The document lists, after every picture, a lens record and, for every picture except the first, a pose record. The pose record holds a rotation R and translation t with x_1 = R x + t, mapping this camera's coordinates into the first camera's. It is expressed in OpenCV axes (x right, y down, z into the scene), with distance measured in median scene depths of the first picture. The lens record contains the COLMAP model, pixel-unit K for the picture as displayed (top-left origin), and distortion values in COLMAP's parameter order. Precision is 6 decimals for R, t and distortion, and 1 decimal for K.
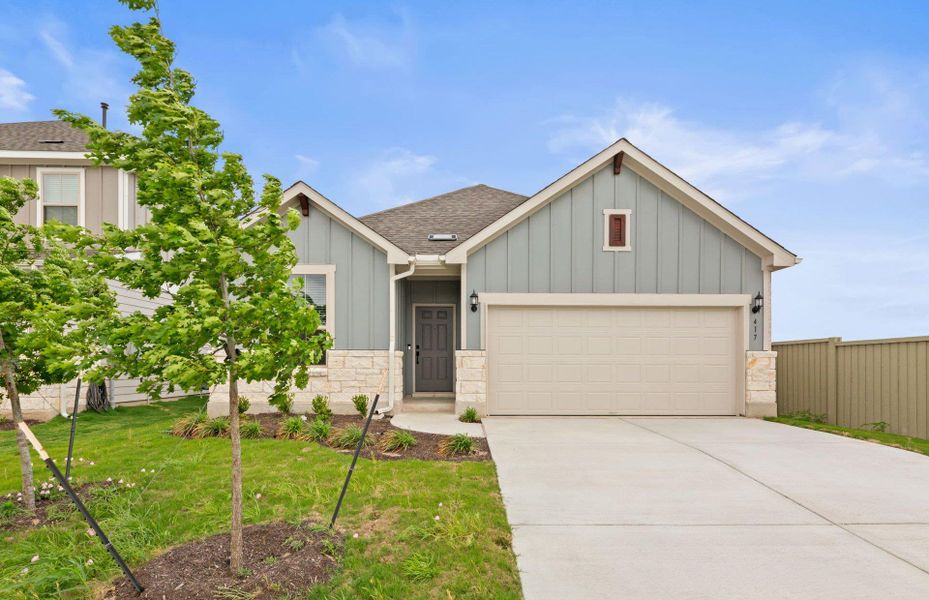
lens RADIAL K [[461.1, 0, 466.2], [0, 461.1, 308.9], [0, 0, 1]] dist [-0.002047, -0.000397]
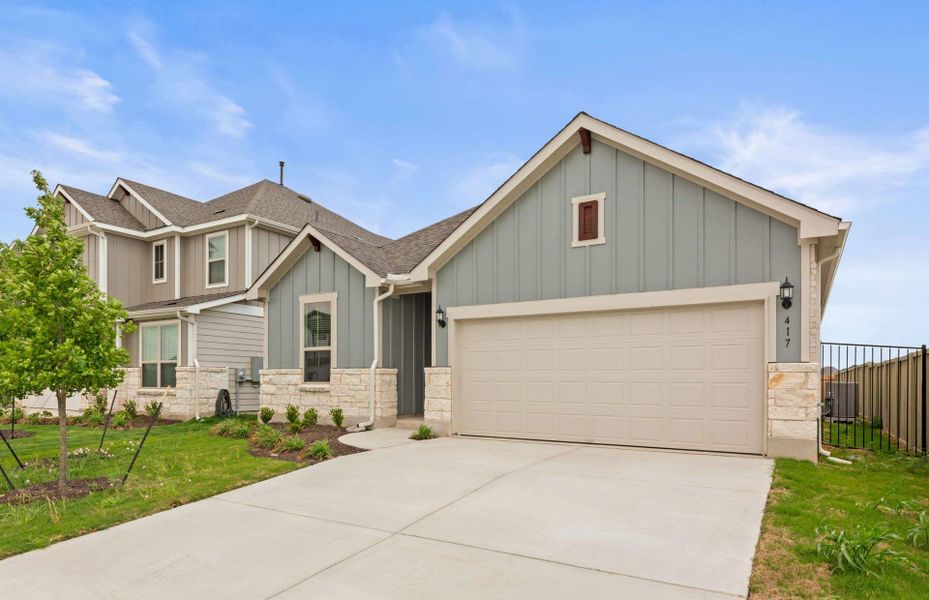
lens RADIAL K [[552.0, 0, 464.5], [0, 552.0, 300.0], [0, 0, 1]] dist [0.003685, 0.000372]
pose [[0.842216, -0.077141, -0.533593, 0.679646], [0.062097, 0.997004, -0.046122, 0.005274], [0.535552, 0.005710, 0.844483, 0.036375]]
